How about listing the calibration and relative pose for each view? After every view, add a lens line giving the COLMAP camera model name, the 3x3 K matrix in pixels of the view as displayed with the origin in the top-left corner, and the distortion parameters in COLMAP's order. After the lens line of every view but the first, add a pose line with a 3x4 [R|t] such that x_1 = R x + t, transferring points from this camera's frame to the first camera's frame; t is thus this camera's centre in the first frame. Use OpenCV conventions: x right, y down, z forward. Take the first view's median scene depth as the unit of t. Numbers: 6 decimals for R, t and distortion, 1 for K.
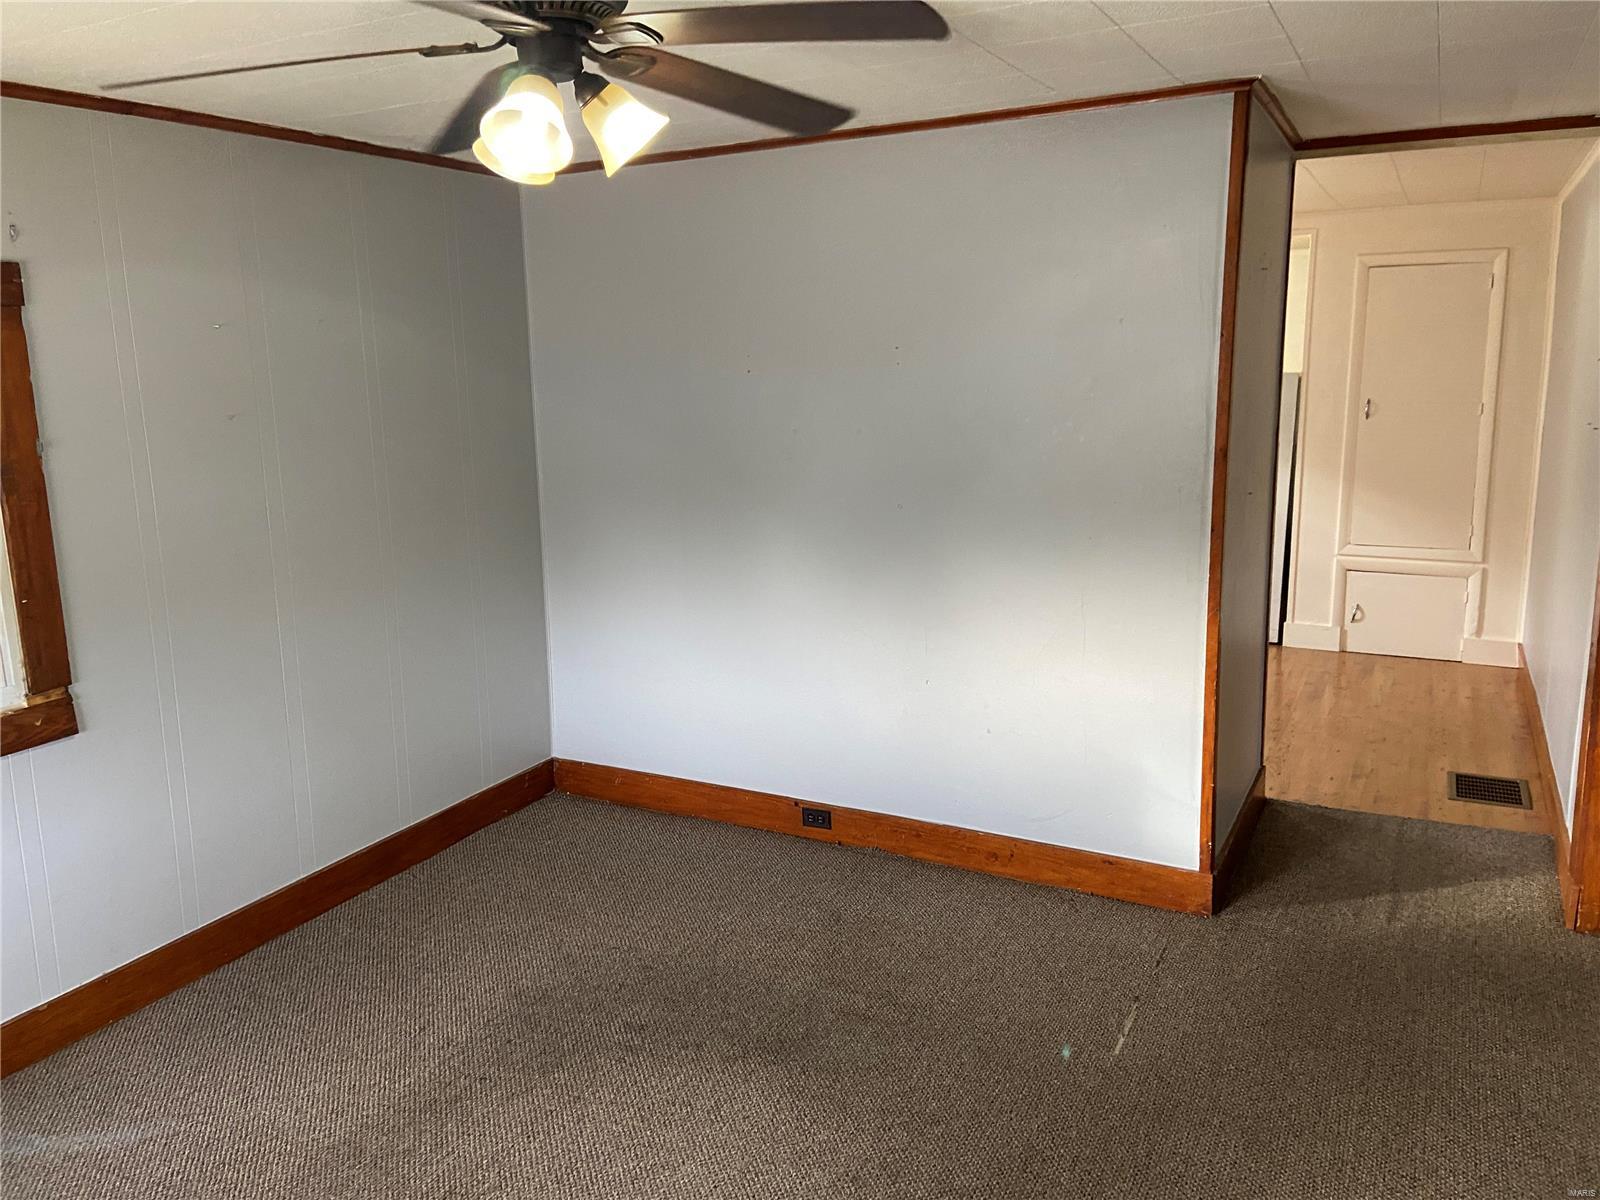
lens RADIAL K [[1221.7, 0, 803.2], [0, 1221.7, 582.6], [0, 0, 1]] dist [0.145234, -0.164168]
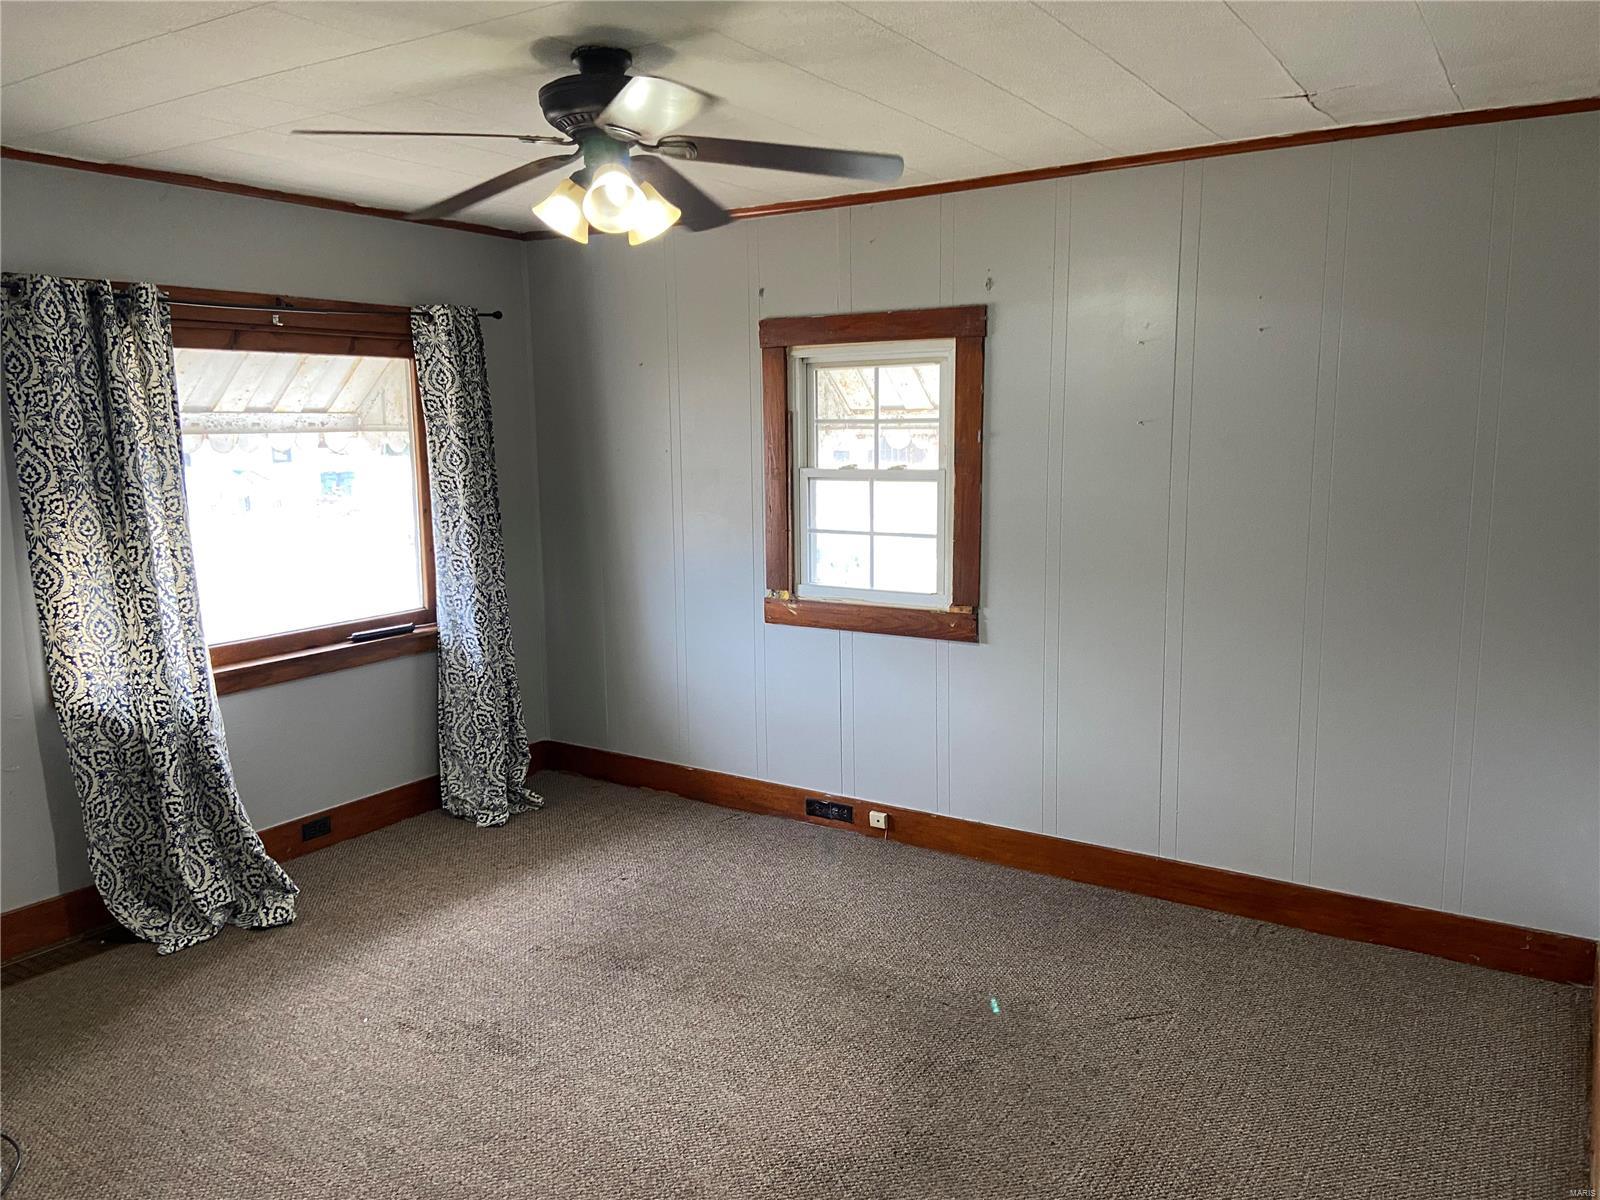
lens RADIAL K [[1221.7, 0, 803.2], [0, 1221.7, 582.6], [0, 0, 1]] dist [0.145234, -0.164168]
pose [[-0.094096, 0.167730, -0.981332, 0.782218], [-0.173205, 0.967915, 0.182045, -0.162349], [0.980381, 0.187101, -0.062025, 0.904292]]
